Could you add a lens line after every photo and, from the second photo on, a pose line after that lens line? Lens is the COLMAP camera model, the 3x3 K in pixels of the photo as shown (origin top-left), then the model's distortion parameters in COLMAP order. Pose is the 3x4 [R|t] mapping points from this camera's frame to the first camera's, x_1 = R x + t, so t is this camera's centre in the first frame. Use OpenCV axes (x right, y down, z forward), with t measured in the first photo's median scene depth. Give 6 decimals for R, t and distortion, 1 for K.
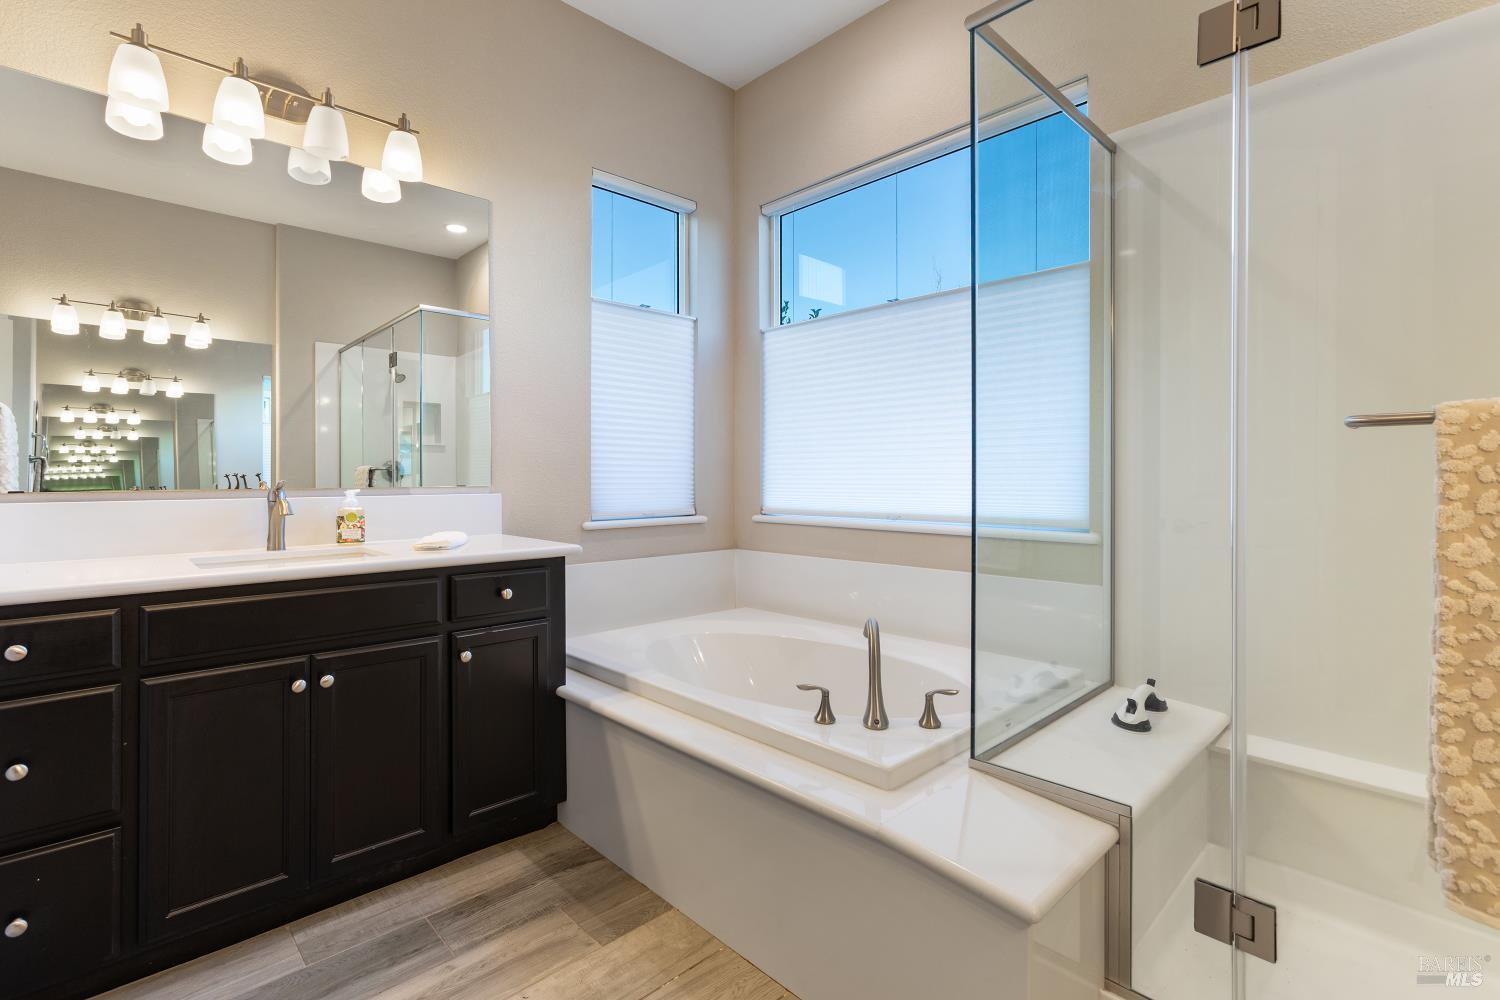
lens RADIAL K [[671.0, 0, 743.2], [0, 671.0, 479.2], [0, 0, 1]] dist [-0.011164, 0.006025]
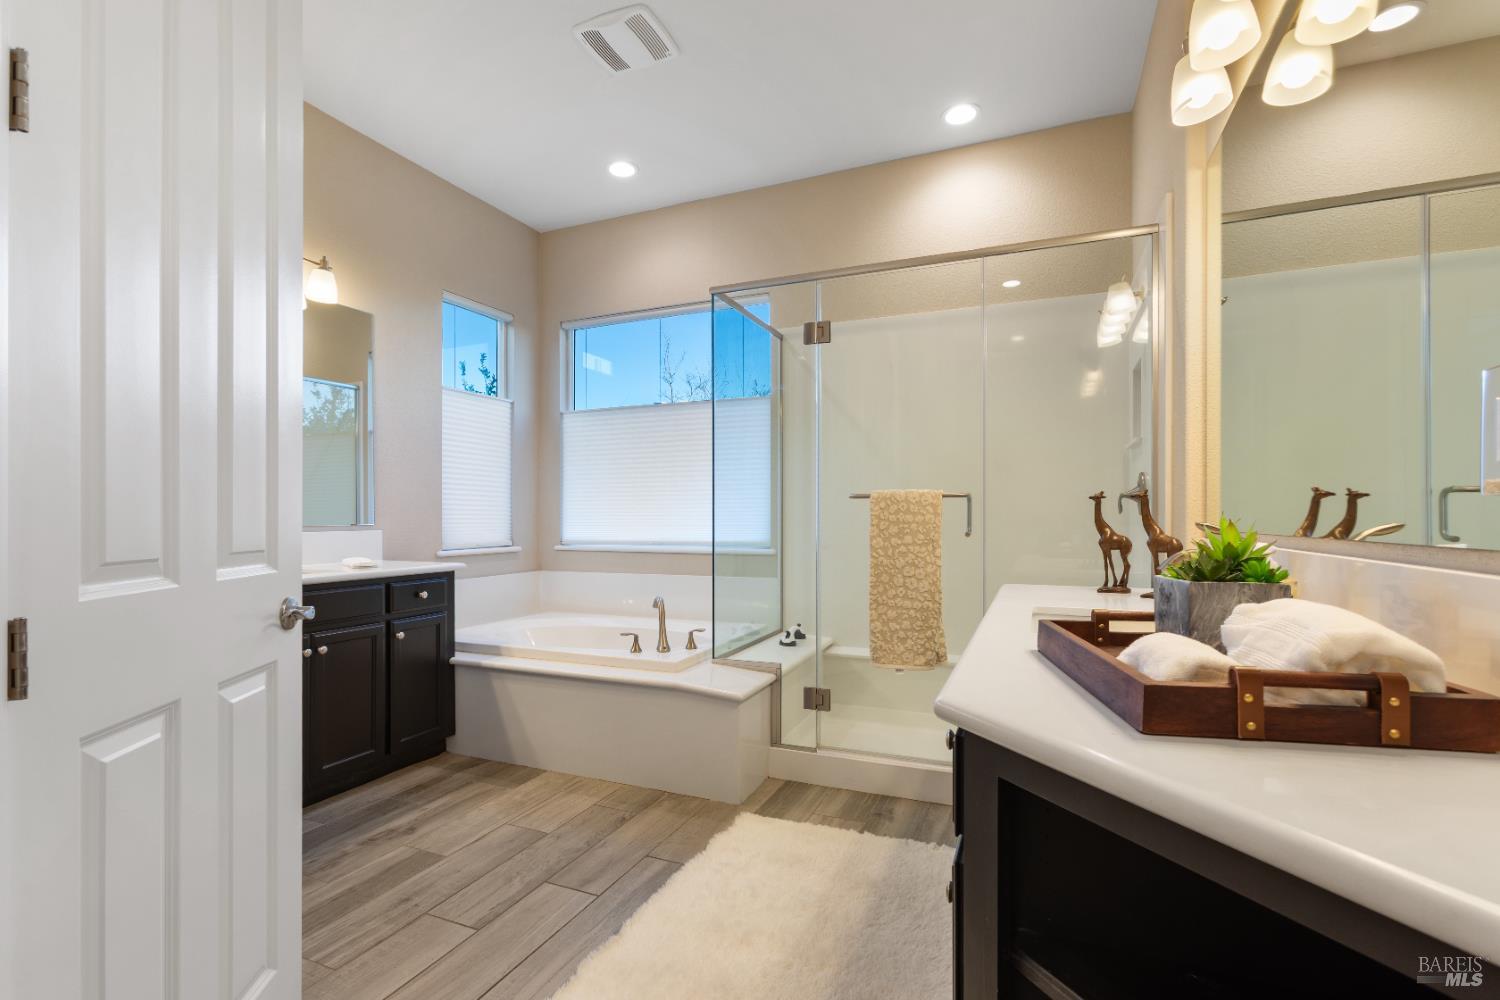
lens RADIAL K [[671.0, 0, 745.8], [0, 671.0, 517.8], [0, 0, 1]] dist [-0.011164, 0.006025]
pose [[0.917041, -0.002078, 0.398788, -0.300344], [0.003255, 0.999992, -0.002274, 0.001862], [-0.398781, 0.003384, 0.917040, -0.720095]]
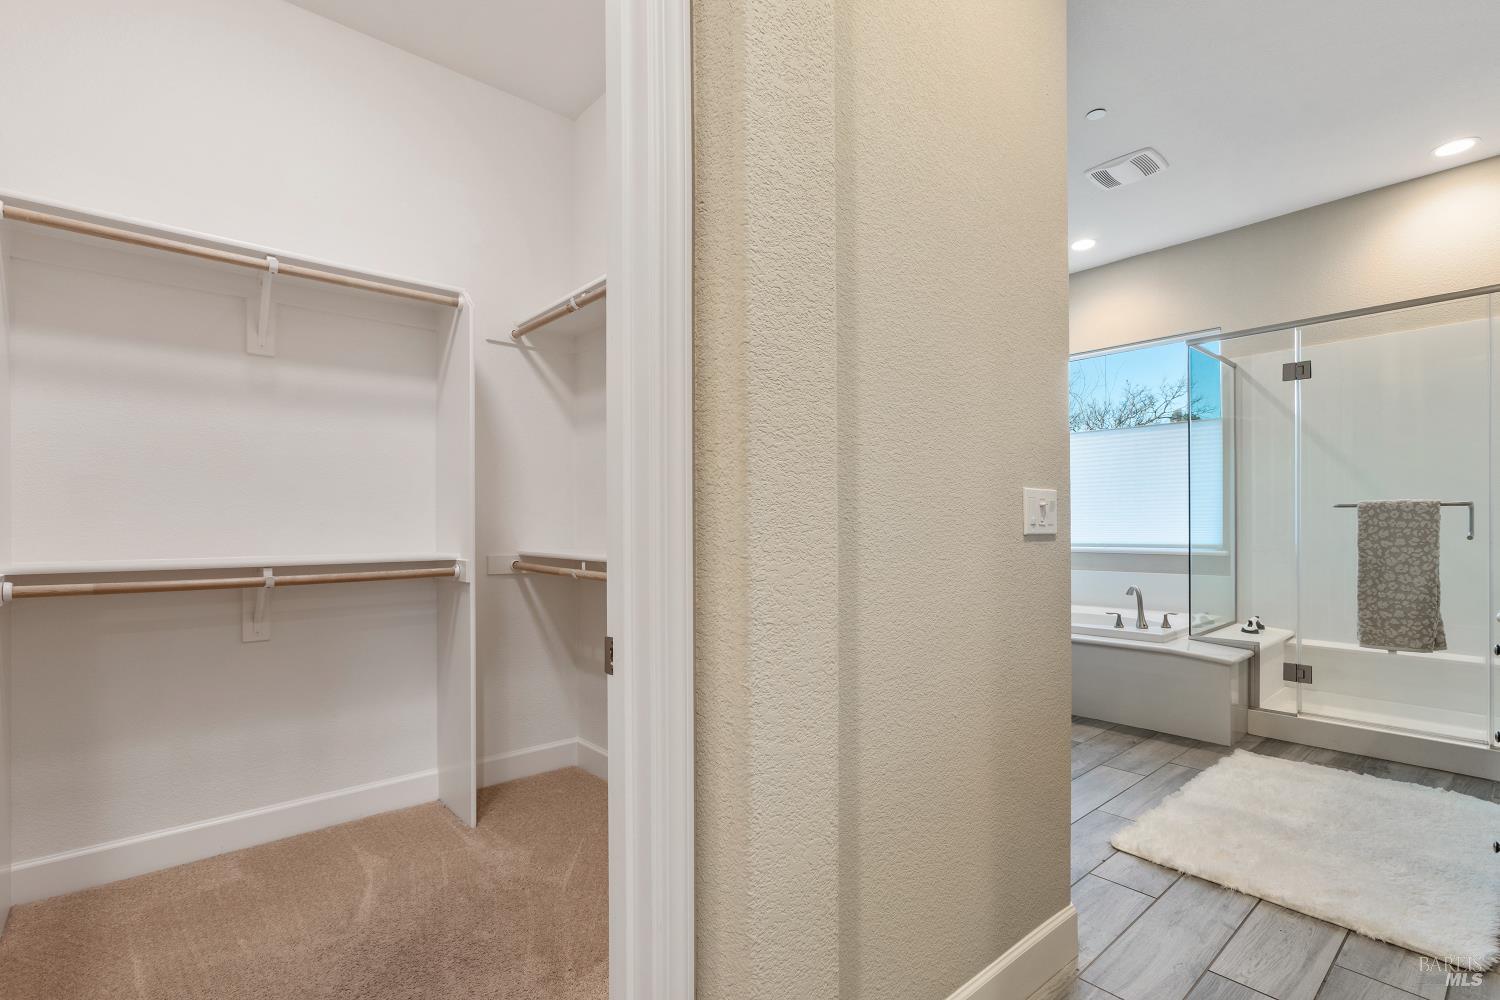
lens RADIAL K [[671.0, 0, 761.5], [0, 671.0, 525.3], [0, 0, 1]] dist [-0.011164, 0.006025]
pose [[0.999275, -0.004767, -0.037767, -0.955531], [0.004708, 0.999988, -0.001655, -0.001075], [0.037775, 0.001476, 0.999285, -1.285513]]
